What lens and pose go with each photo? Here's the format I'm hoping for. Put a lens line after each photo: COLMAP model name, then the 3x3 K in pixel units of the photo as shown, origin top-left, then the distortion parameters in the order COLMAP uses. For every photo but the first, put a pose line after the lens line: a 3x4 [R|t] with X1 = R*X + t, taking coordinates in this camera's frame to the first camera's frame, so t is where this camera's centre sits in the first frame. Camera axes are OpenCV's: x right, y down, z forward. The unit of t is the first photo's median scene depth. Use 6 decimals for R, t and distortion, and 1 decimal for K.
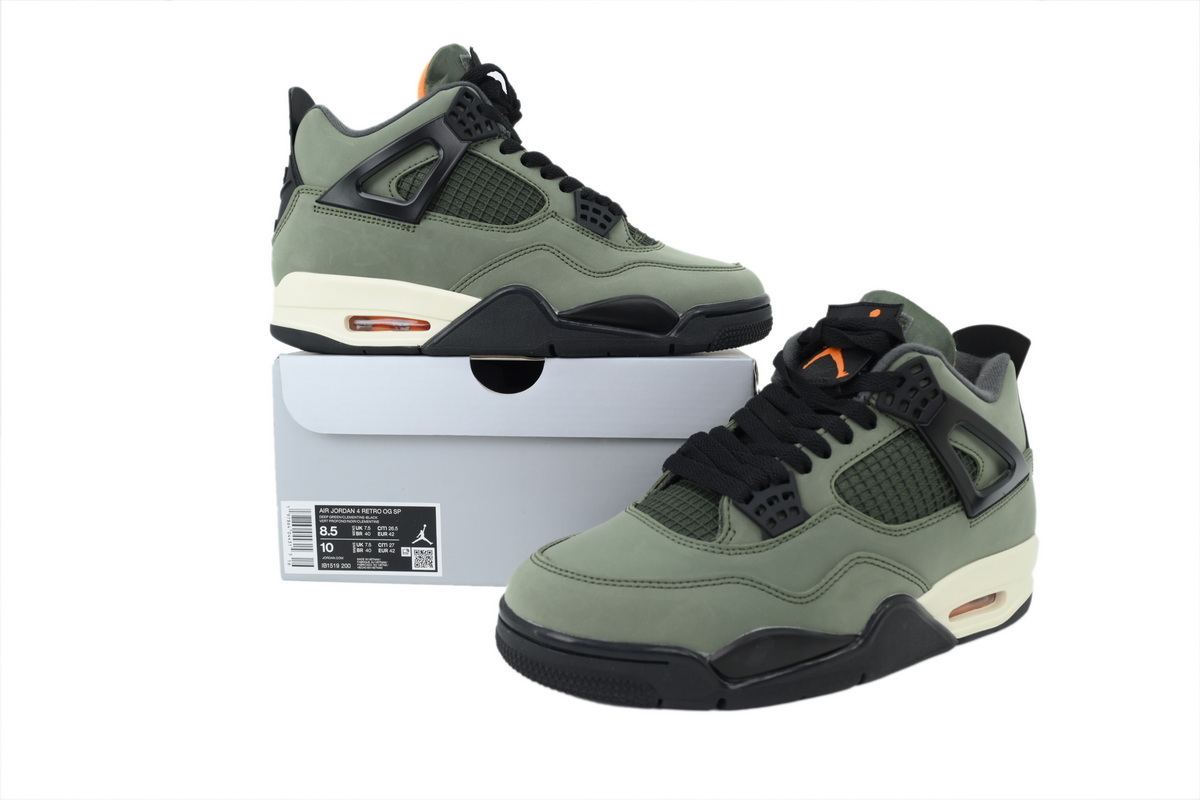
lens RADIAL K [[834.5, 0, 600.0], [0, 834.5, 400.0], [0, 0, 1]] dist [-0.000822, 0.000399]
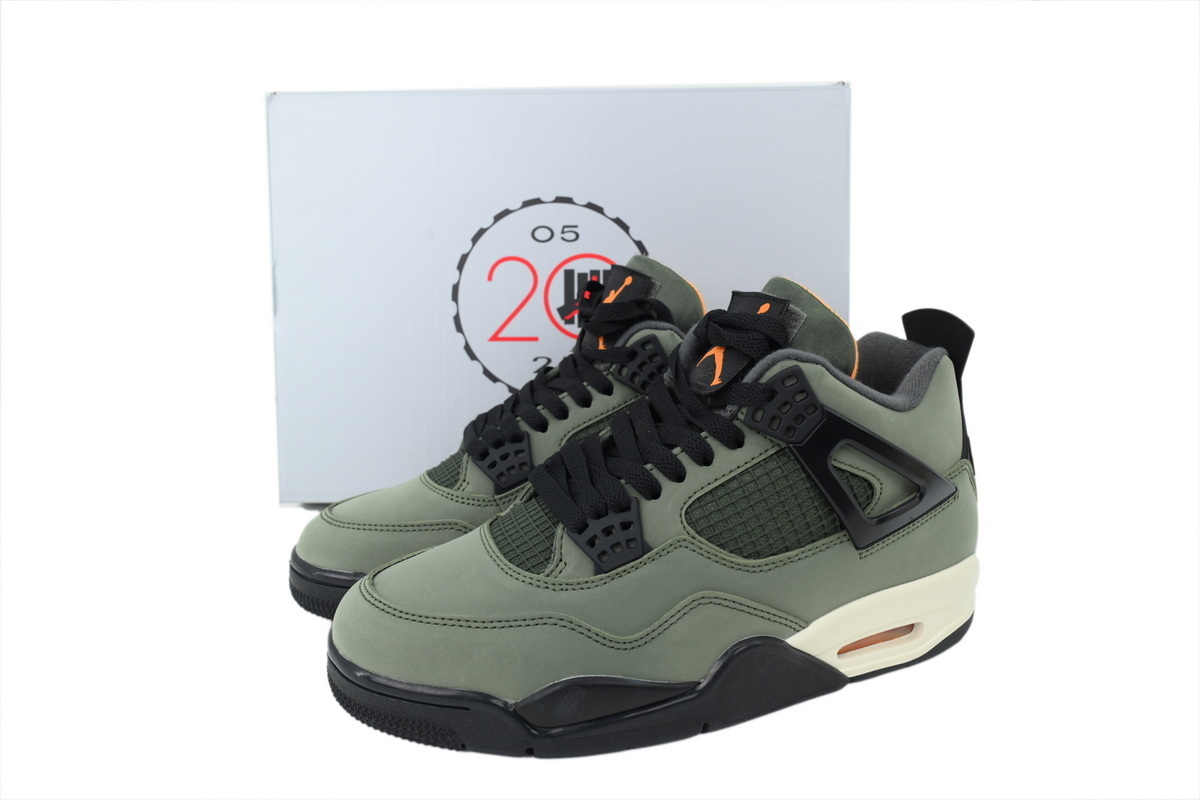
lens RADIAL K [[834.5, 0, 600.0], [0, 834.5, 400.0], [0, 0, 1]] dist [-0.000822, 0.000399]
pose [[0.988261, 0.009940, -0.152450, 0.321489], [0.005859, 0.994681, 0.102834, -0.108196], [0.152661, -0.102520, 0.982947, 0.125495]]
